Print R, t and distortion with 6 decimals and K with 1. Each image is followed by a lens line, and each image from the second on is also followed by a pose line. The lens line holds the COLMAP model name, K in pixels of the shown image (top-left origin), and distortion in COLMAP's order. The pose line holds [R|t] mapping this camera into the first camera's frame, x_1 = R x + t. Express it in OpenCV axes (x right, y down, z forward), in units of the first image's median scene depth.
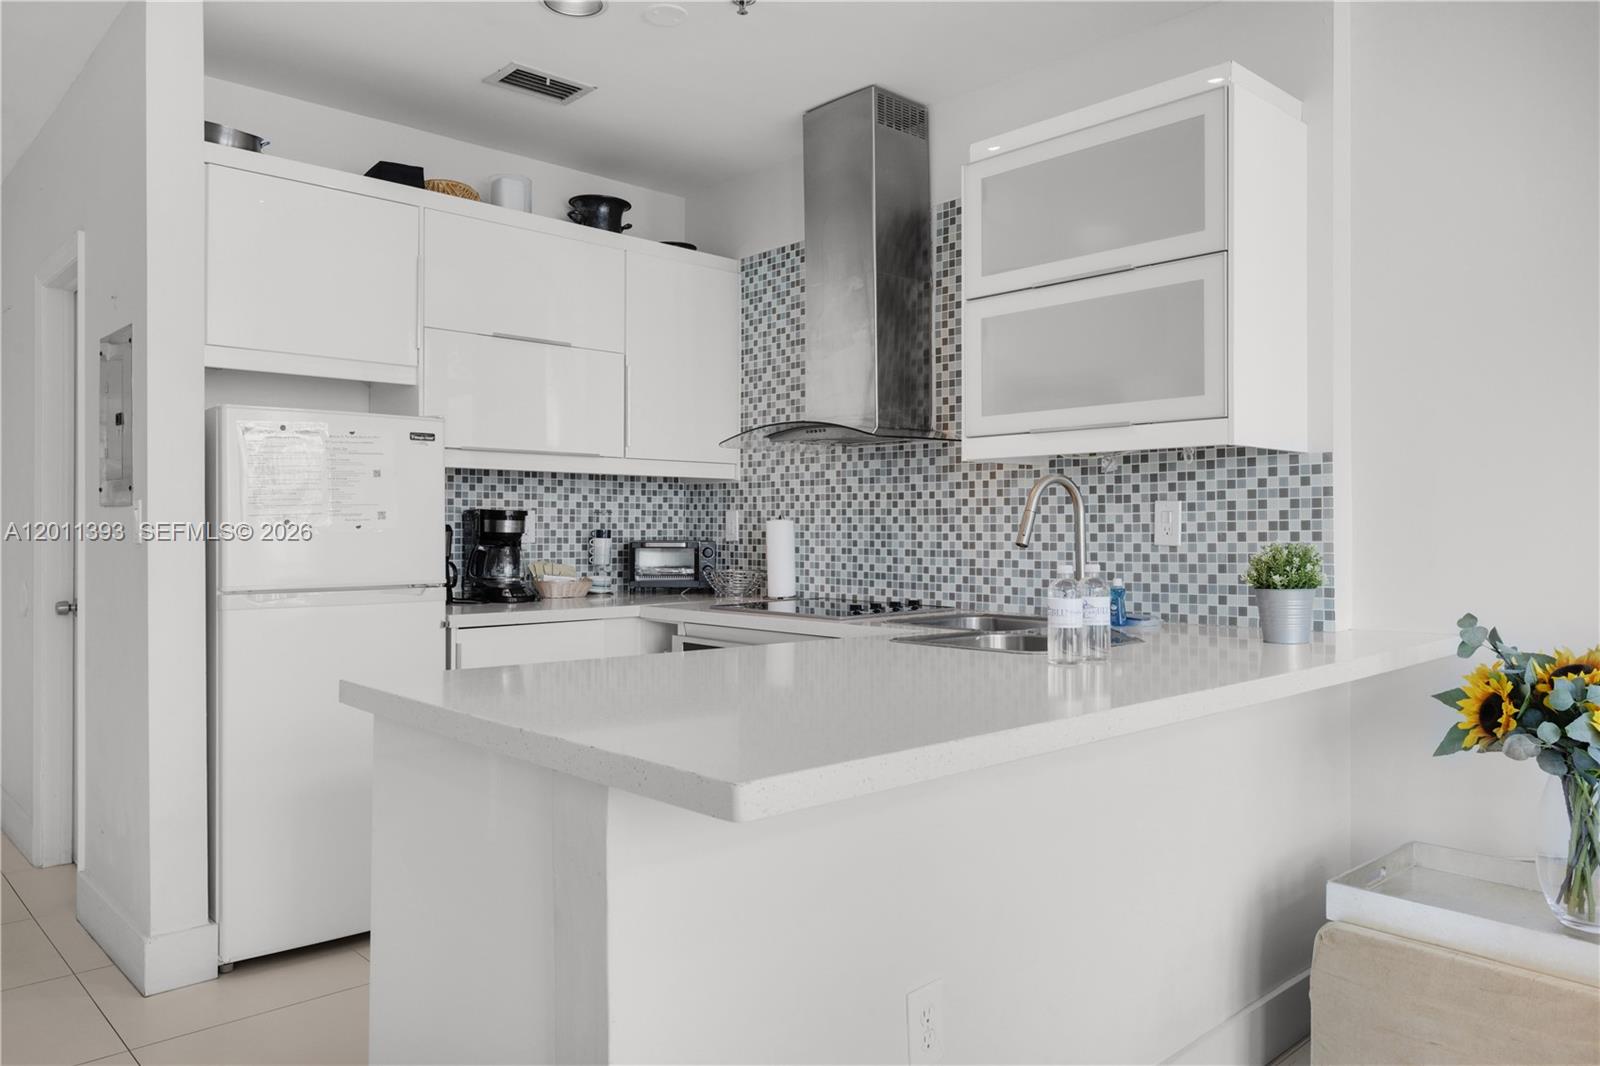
lens RADIAL K [[1102.4, 0, 821.2], [0, 1102.4, 522.3], [0, 0, 1]] dist [0.001979, -0.004474]
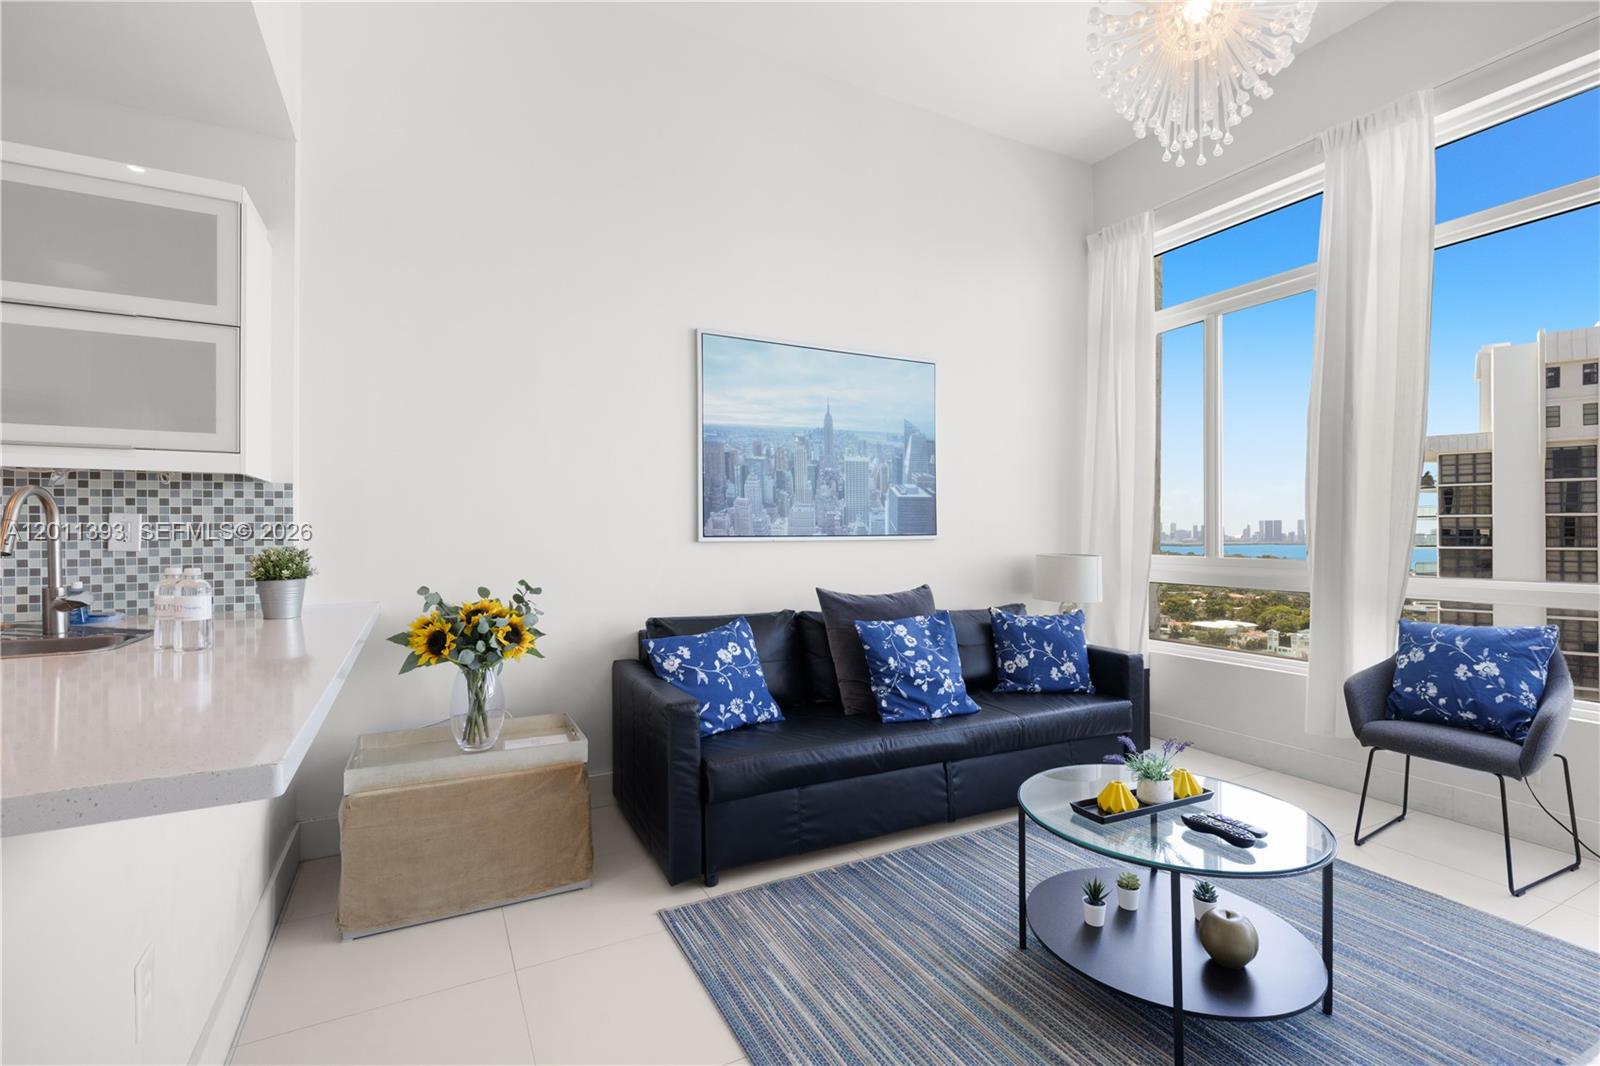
lens RADIAL K [[722.8, 0, 805.8], [0, 722.8, 528.8], [0, 0, 1]] dist [0.011073, -0.003052]
pose [[0.268723, 0.005979, 0.963199, -0.204127], [-0.005123, 0.999975, -0.004778, -0.002537], [-0.963204, -0.003650, 0.268747, 0.077658]]
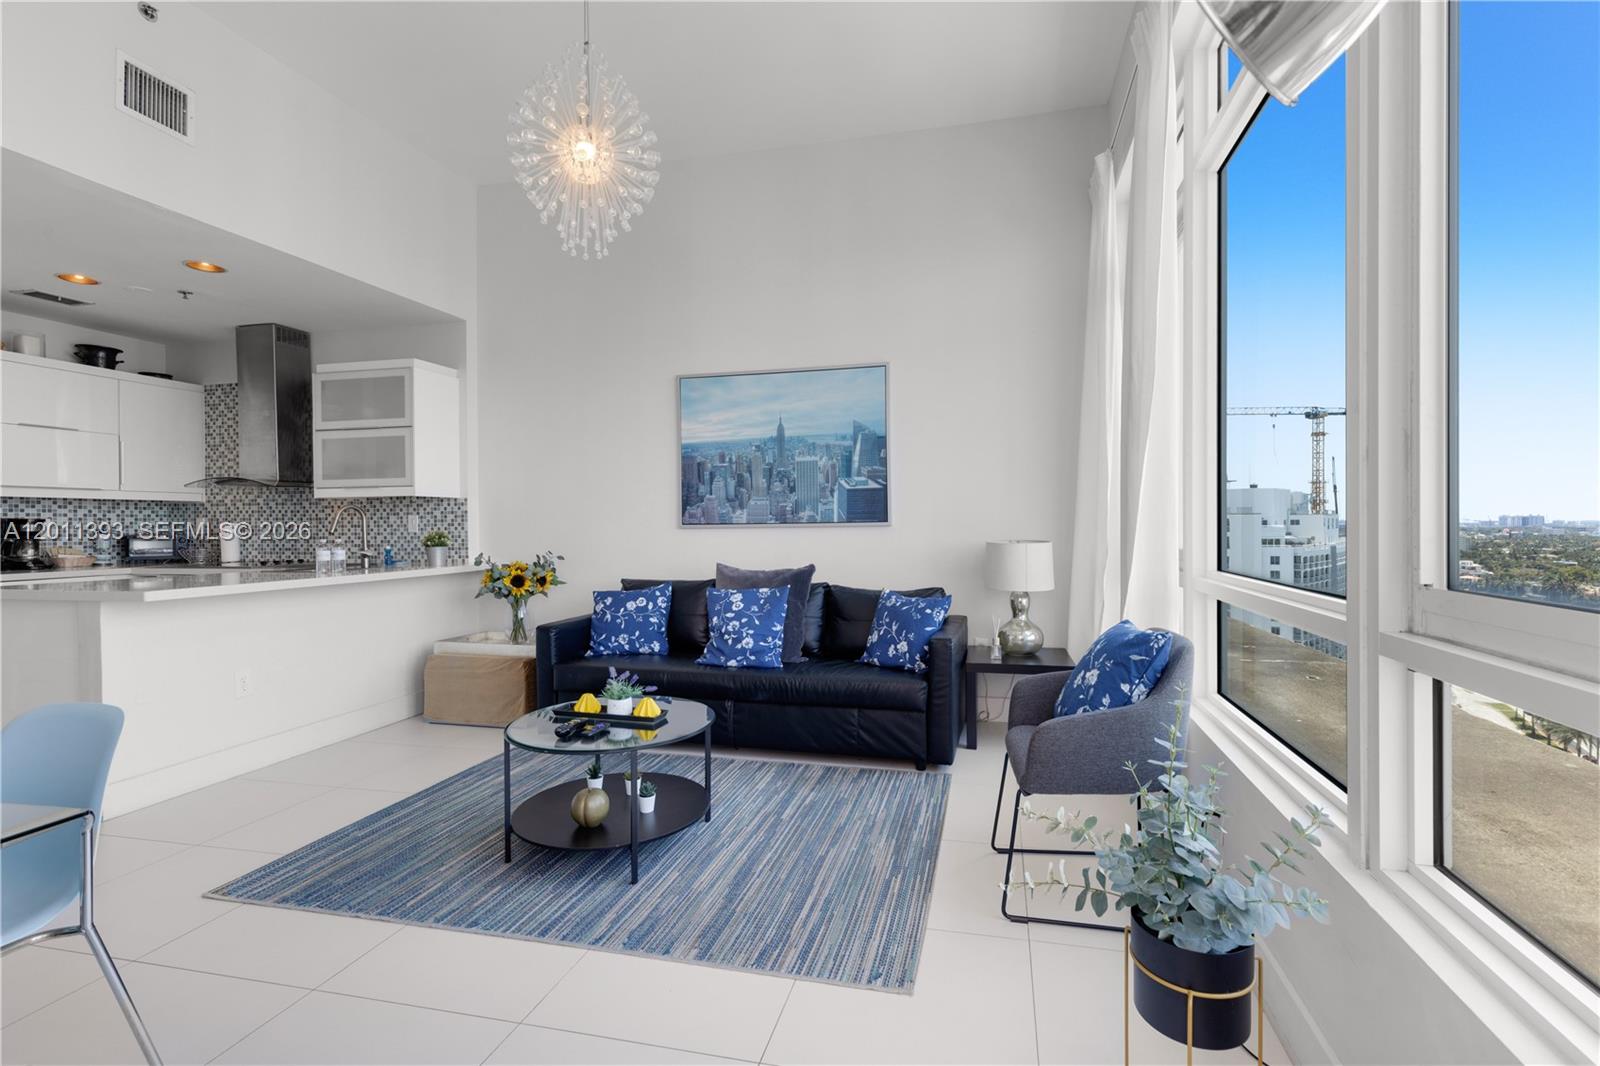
lens RADIAL K [[745.0, 0, 811.5], [0, 745.0, 525.9], [0, 0, 1]] dist [0.001760, -0.000057]
pose [[0.840266, -0.010487, 0.542074, 0.132424], [0.005130, 0.999922, 0.011393, -0.007957], [-0.542151, -0.006792, 0.840254, -0.802475]]
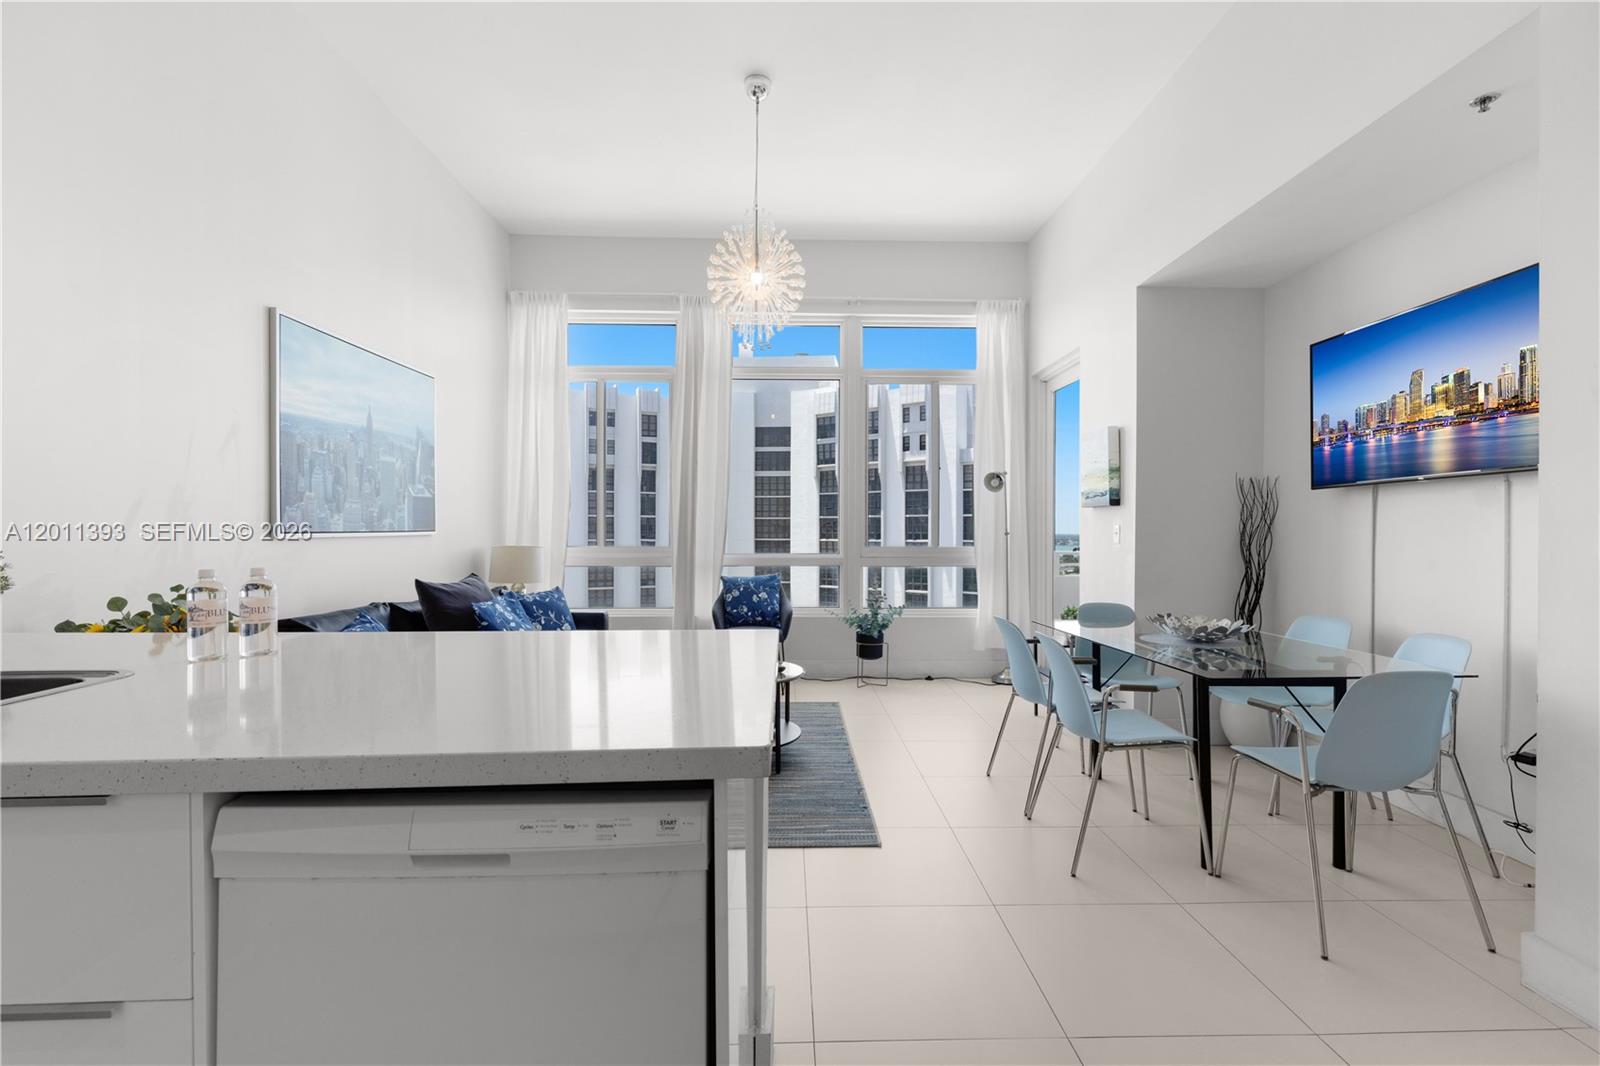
lens RADIAL K [[722.8, 0, 805.8], [0, 722.8, 528.8], [0, 0, 1]] dist [0.011073, -0.003052]
pose [[-0.745647, -0.002806, 0.666335, -0.393949], [-0.008524, 0.999949, -0.005328, -0.001820], [-0.666287, -0.009652, -0.745633, 0.691311]]
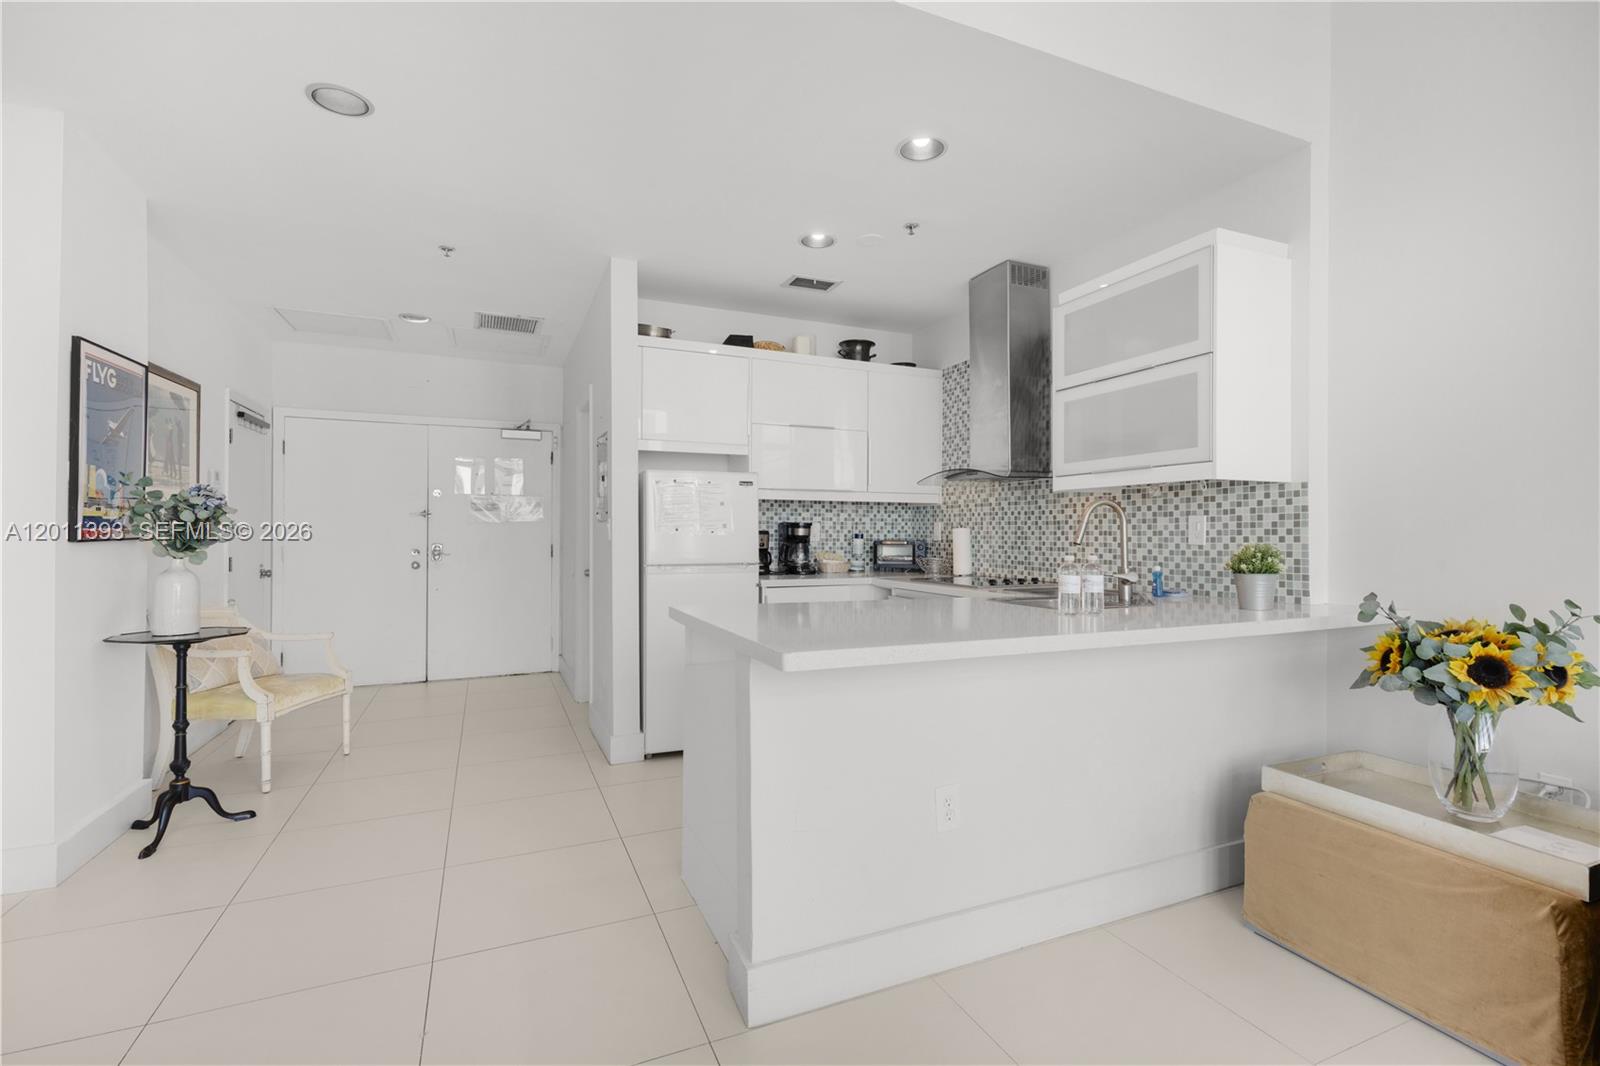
lens RADIAL K [[705.4, 0, 823.6], [0, 705.4, 531.2], [0, 0, 1]] dist [0.002858, -0.000355]
pose [[0.948590, 0.000507, -0.316507, 0.114844], [0.000609, 0.999994, 0.003424, -0.001137], [0.316507, -0.003441, 0.948584, -0.070953]]
